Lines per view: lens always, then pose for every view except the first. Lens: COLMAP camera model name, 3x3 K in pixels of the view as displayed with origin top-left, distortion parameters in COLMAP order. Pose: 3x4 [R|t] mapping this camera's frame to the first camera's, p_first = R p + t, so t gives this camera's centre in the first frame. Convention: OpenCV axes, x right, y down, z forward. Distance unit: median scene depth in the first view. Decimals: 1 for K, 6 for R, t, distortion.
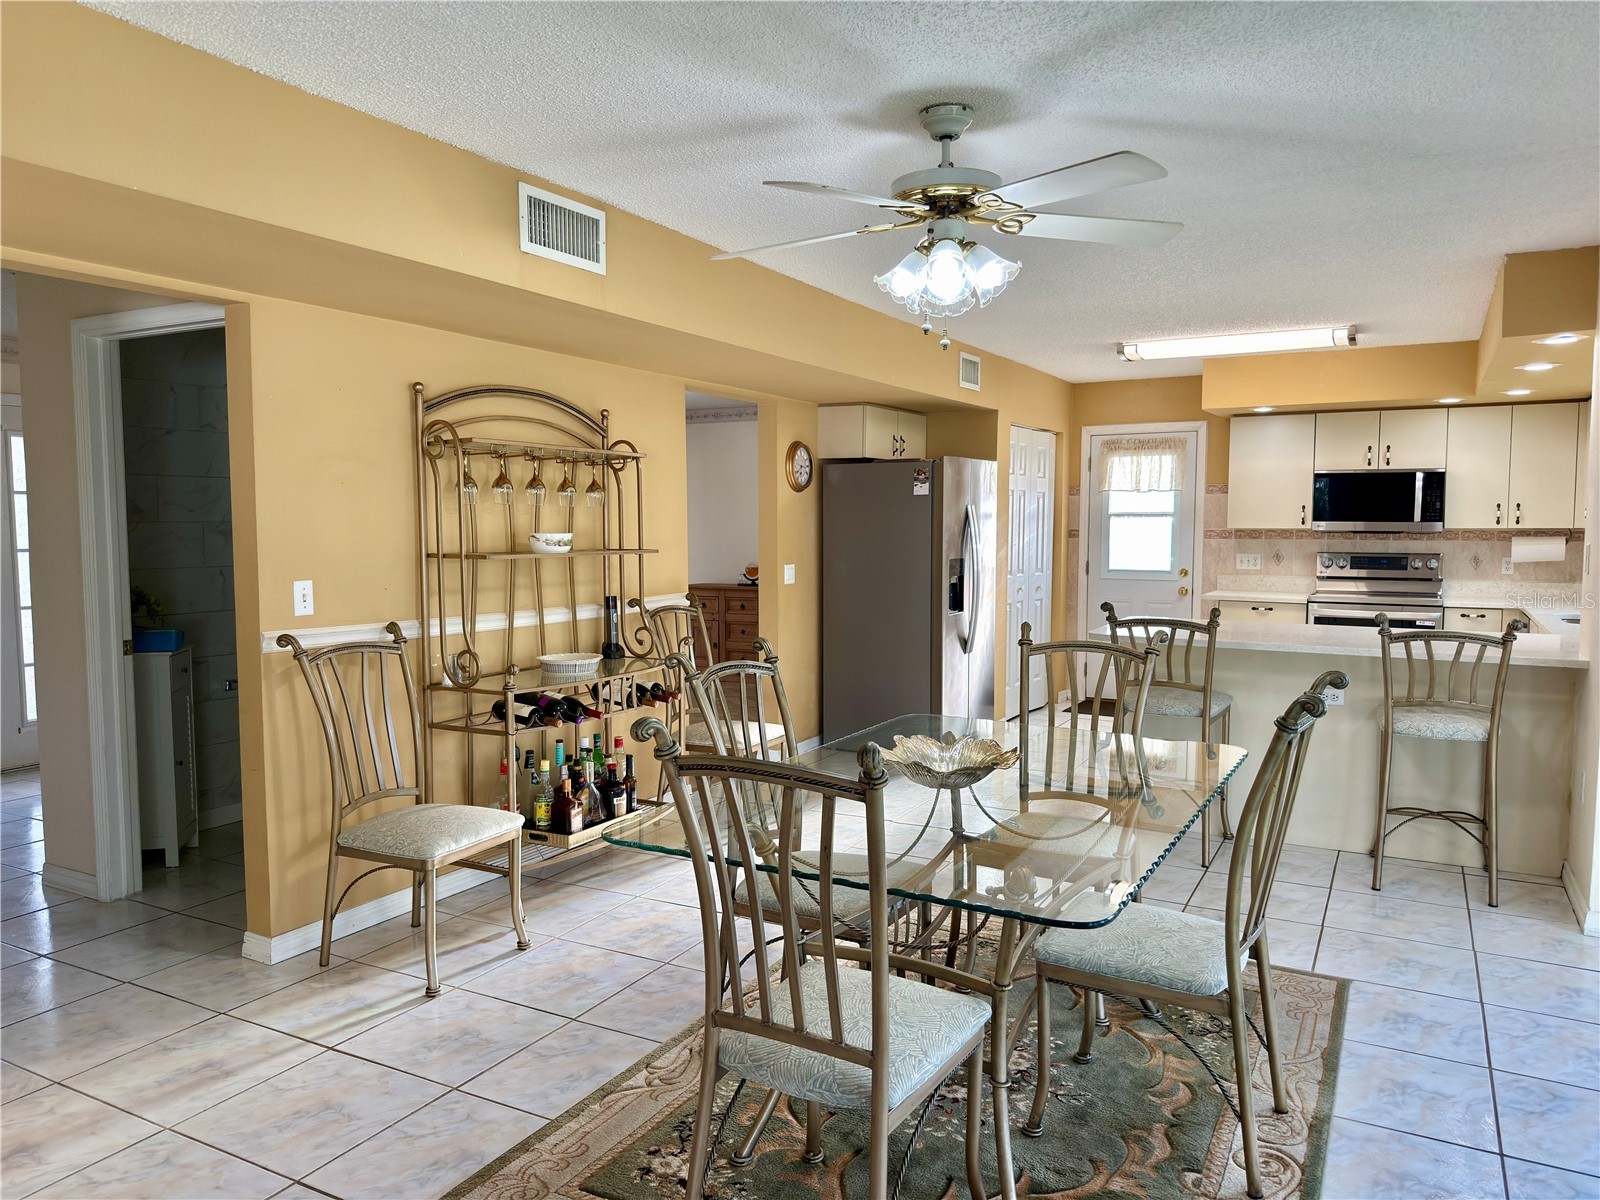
lens RADIAL K [[1126.8, 0, 800.0], [0, 1126.8, 600.0], [0, 0, 1]] dist [0.003882, 0.001376]
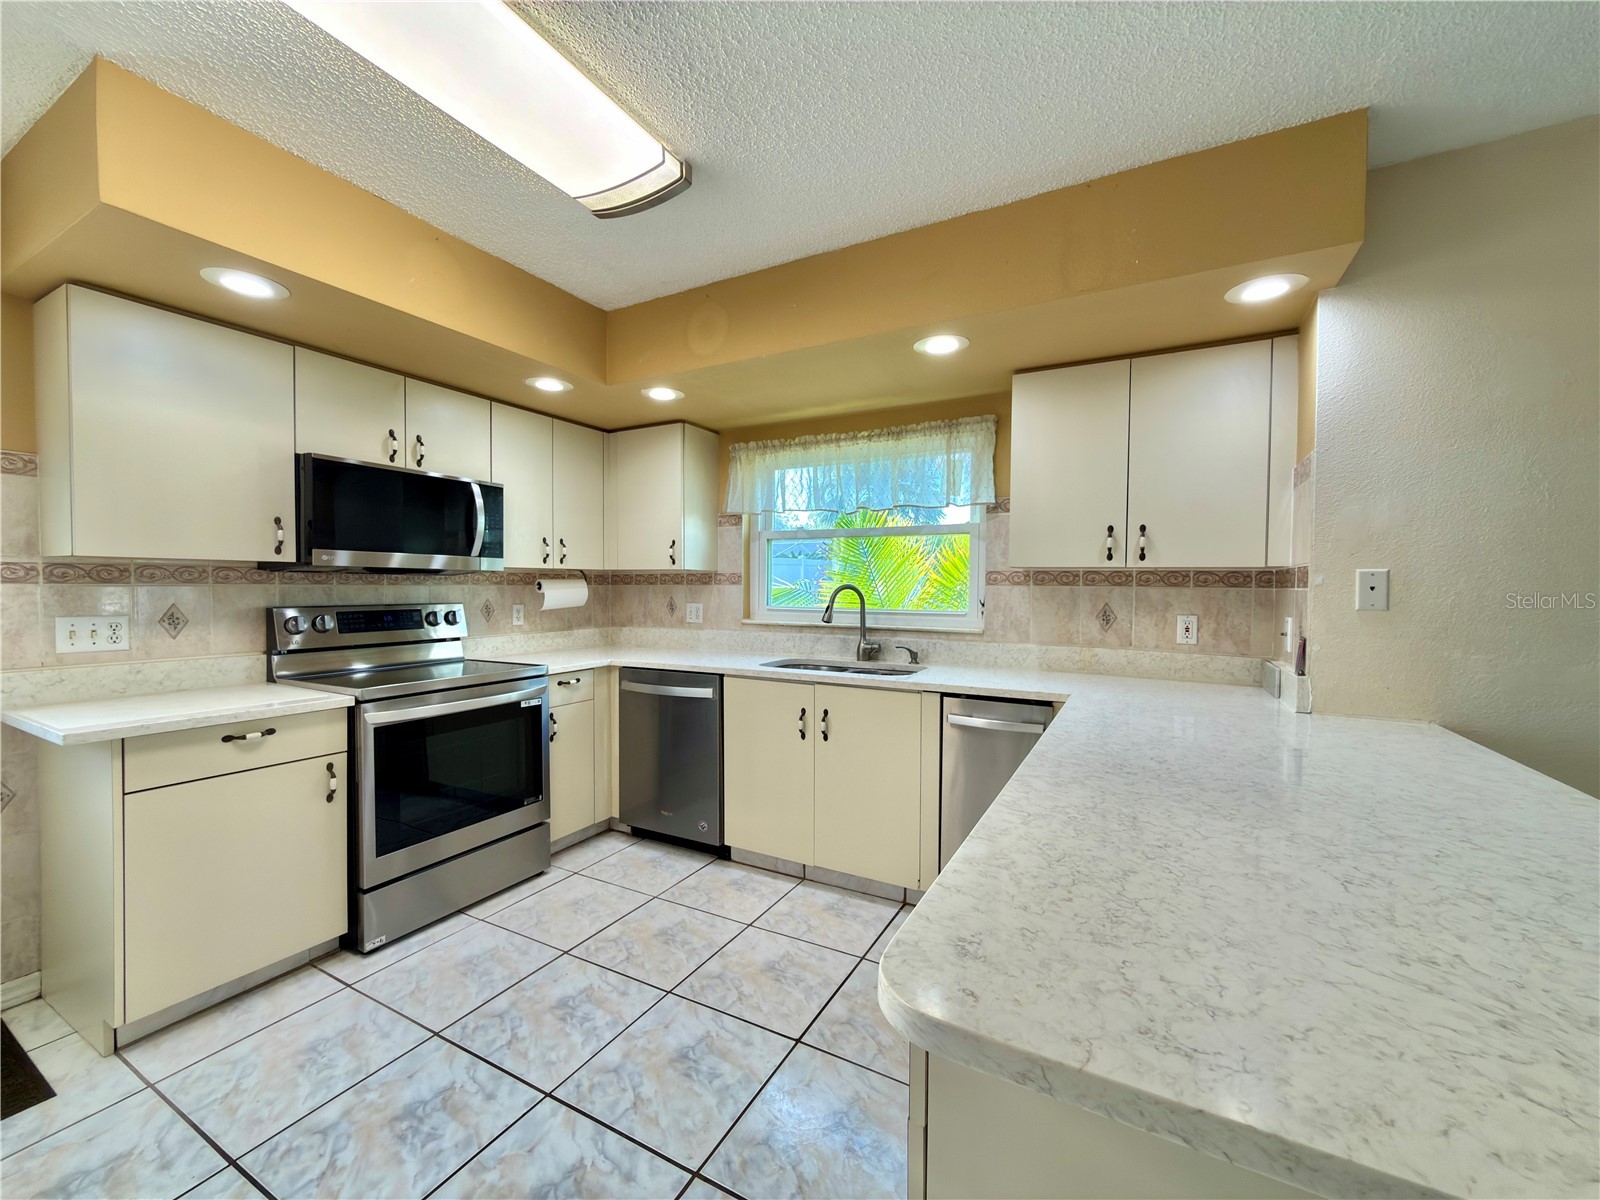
lens RADIAL K [[635.9, 0, 800.0], [0, 635.9, 600.0], [0, 0, 1]] dist [-0.000354, 0.000721]
pose [[-0.009203, -0.021576, 0.999725, 0.157547], [0.069048, 0.997367, 0.022160, -0.037001], [-0.997571, 0.069233, -0.007689, 0.789723]]
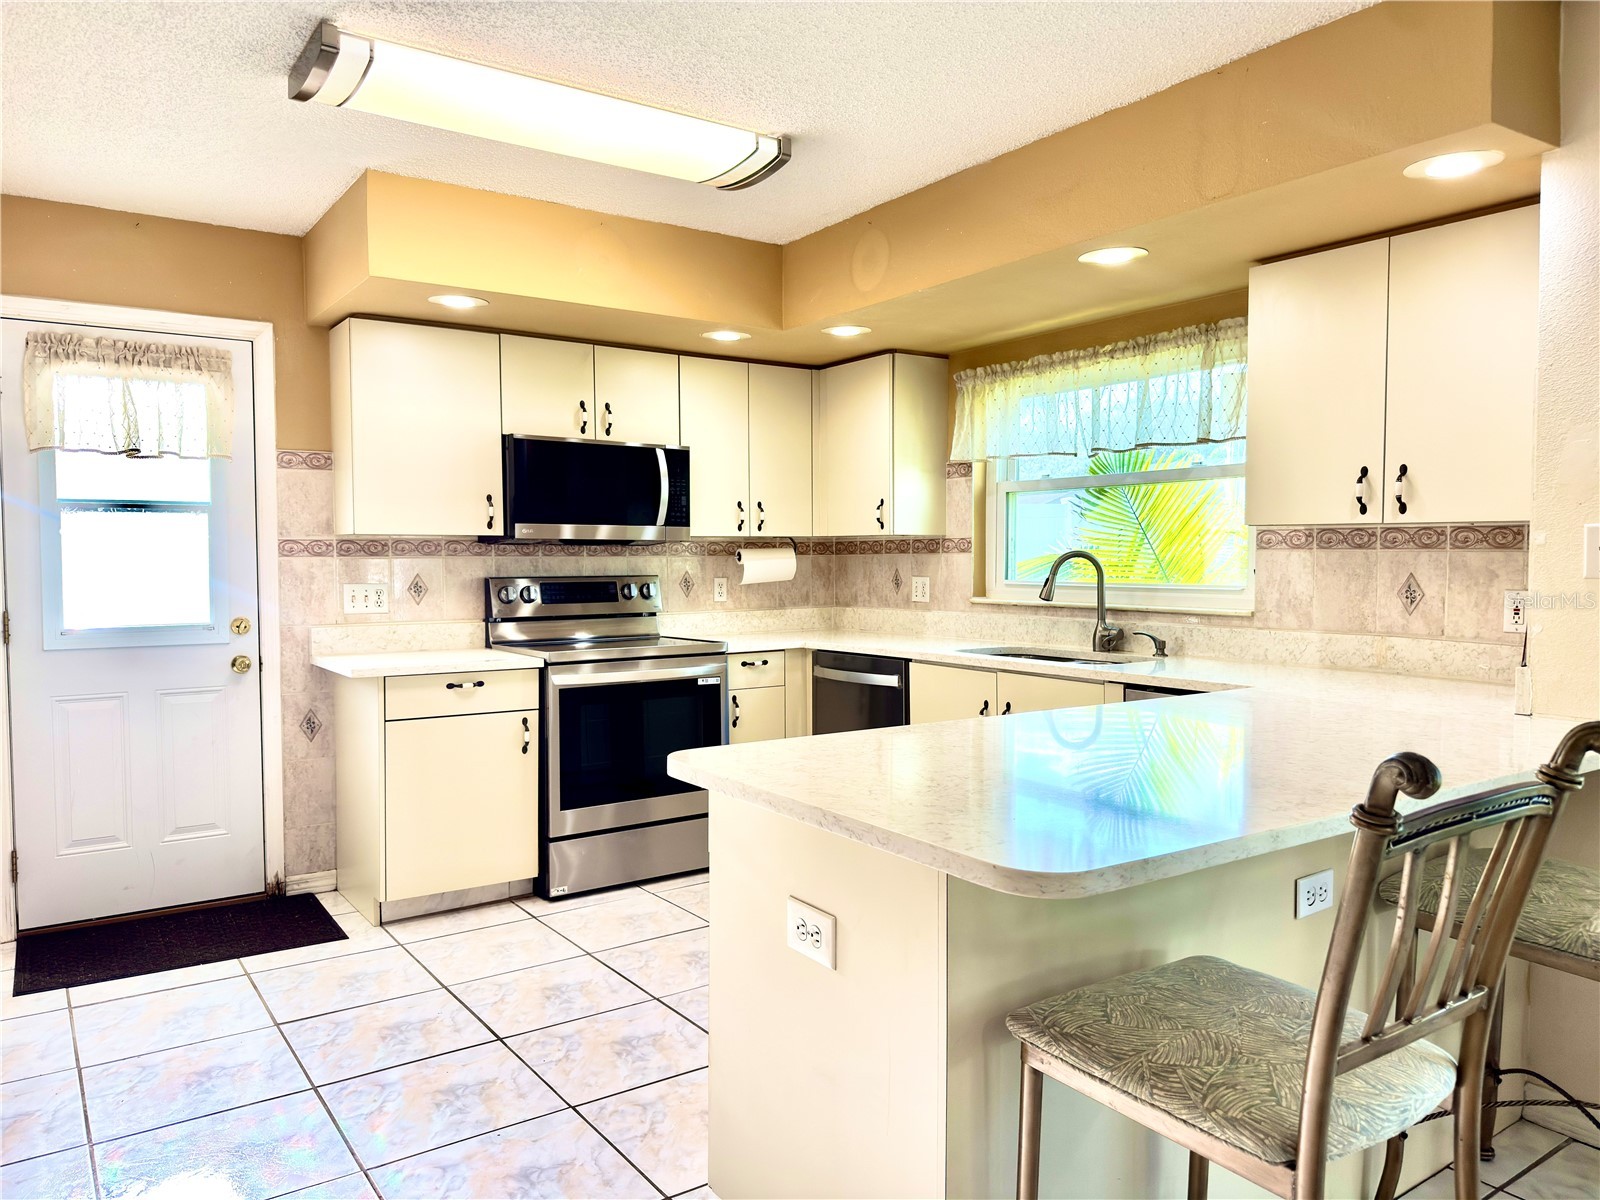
lens RADIAL K [[1113.0, 0, 800.0], [0, 1113.0, 600.0], [0, 0, 1]] dist [0.176611, -0.337939]
pose [[0.441496, -0.036741, 0.896511, 0.006994], [0.069903, 0.997533, 0.006456, -0.024643], [-0.894536, 0.059819, 0.442975, 0.631799]]
